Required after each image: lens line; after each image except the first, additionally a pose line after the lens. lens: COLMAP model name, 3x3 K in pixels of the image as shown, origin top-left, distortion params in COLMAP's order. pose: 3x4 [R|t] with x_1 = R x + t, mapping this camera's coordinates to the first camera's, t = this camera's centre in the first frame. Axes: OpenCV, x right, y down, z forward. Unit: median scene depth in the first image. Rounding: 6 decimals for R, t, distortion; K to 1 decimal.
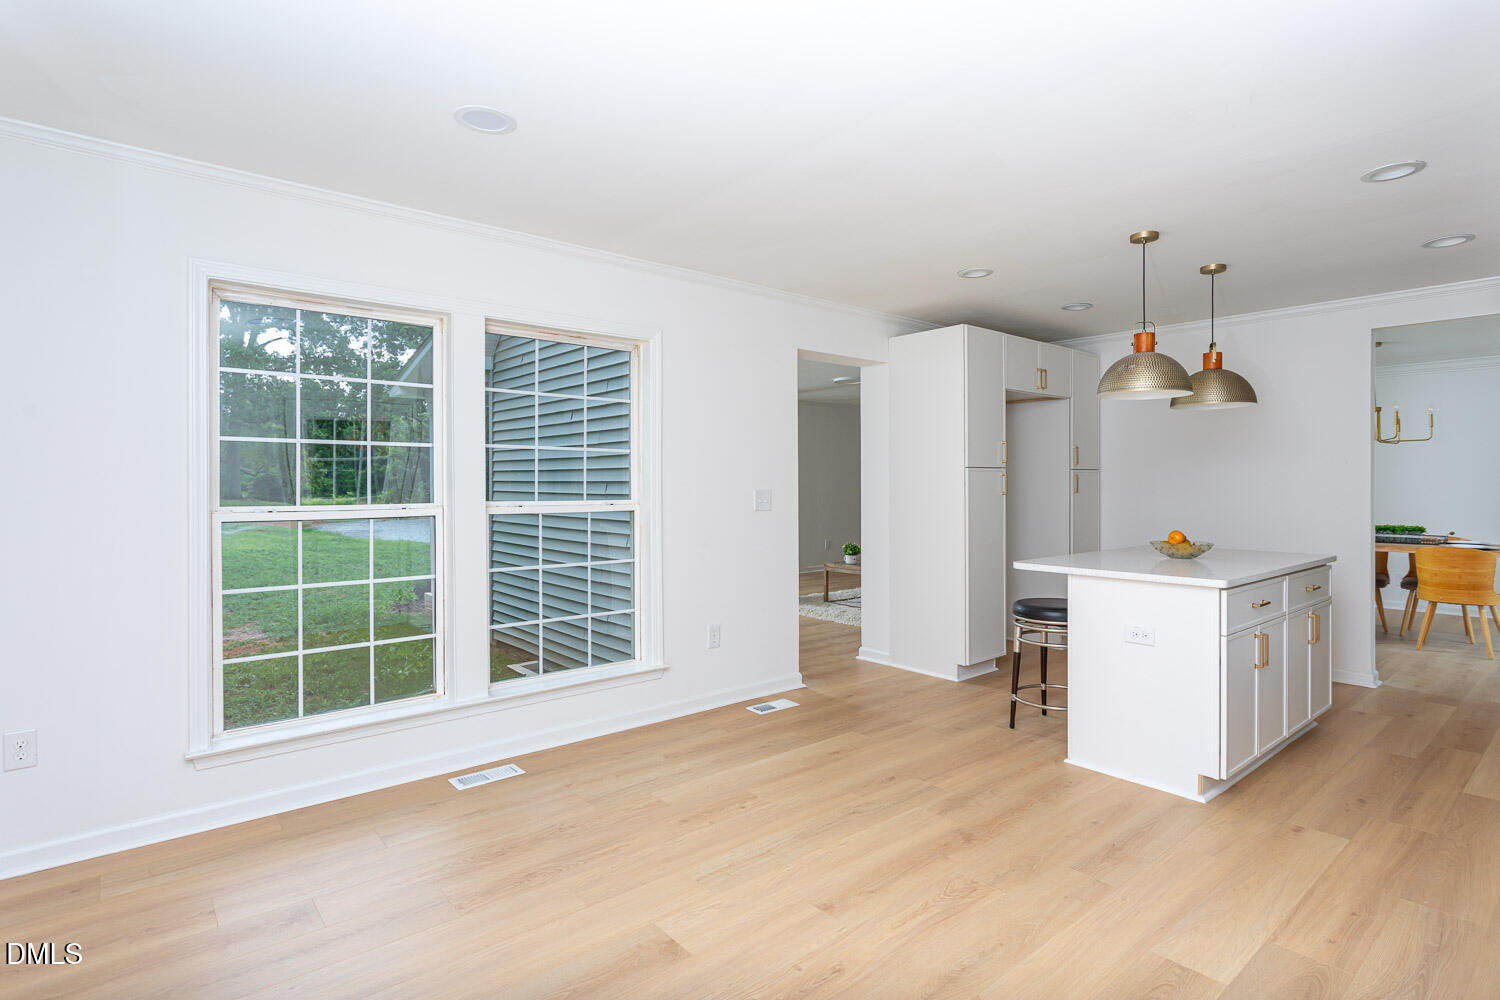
lens RADIAL K [[757.5, 0, 750.5], [0, 757.5, 483.3], [0, 0, 1]] dist [-0.000613, -0.000617]
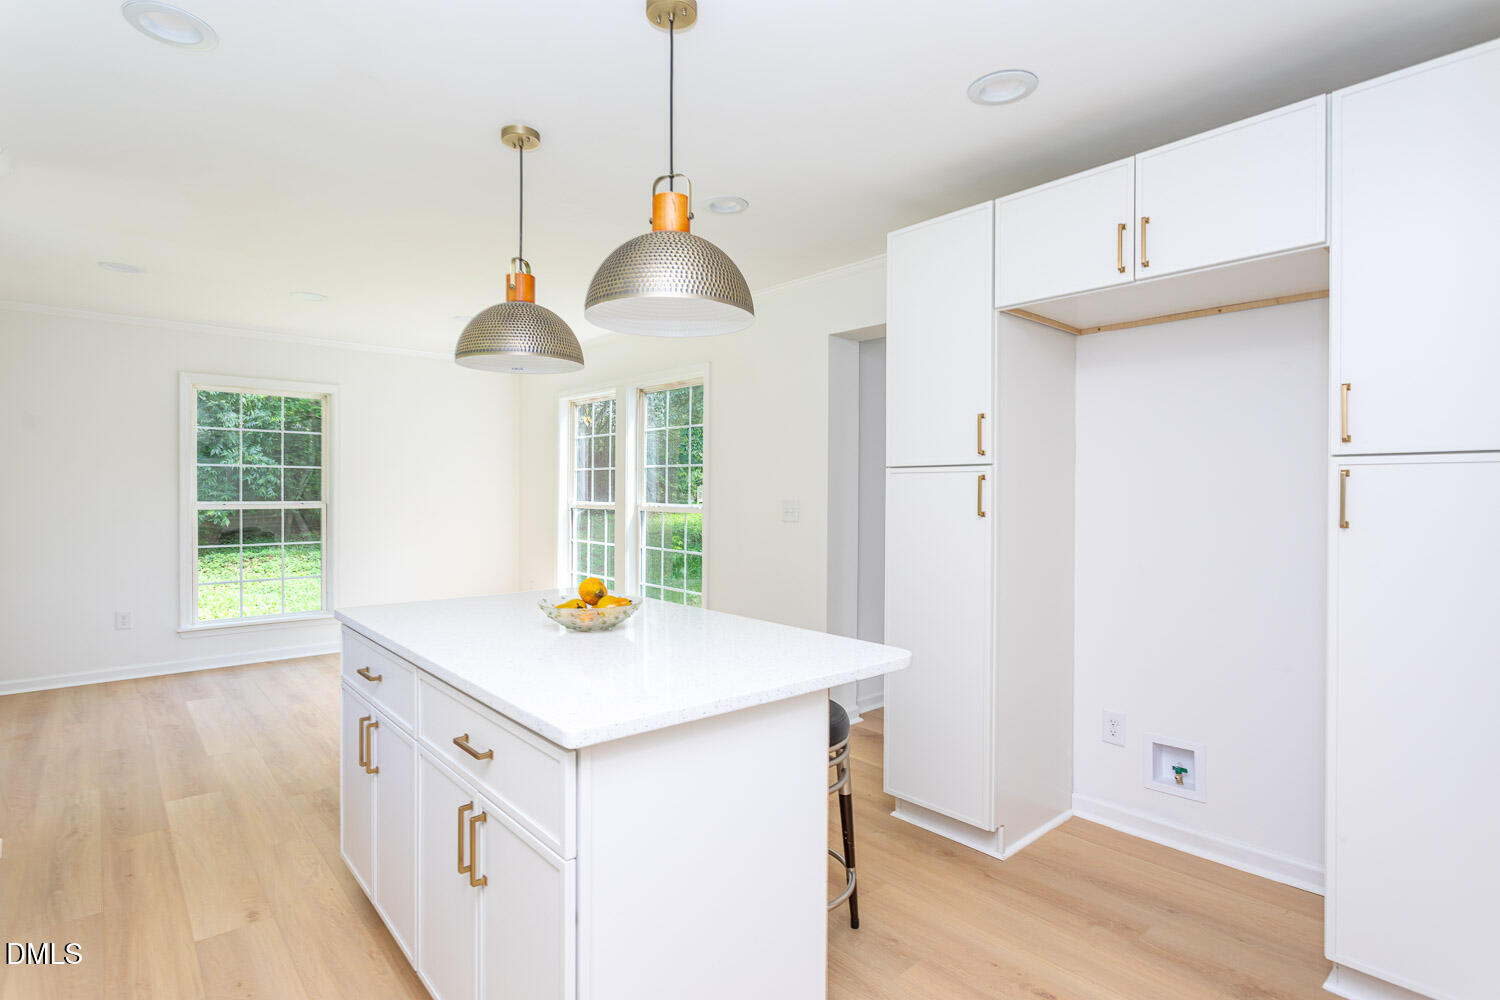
lens RADIAL K [[757.5, 0, 750.5], [0, 757.5, 483.3], [0, 0, 1]] dist [-0.000613, -0.000617]
pose [[0.012465, -0.007342, -0.999895, 1.053167], [-0.010062, 0.999921, -0.007468, -0.006250], [0.999872, 0.010154, 0.012390, 1.034444]]
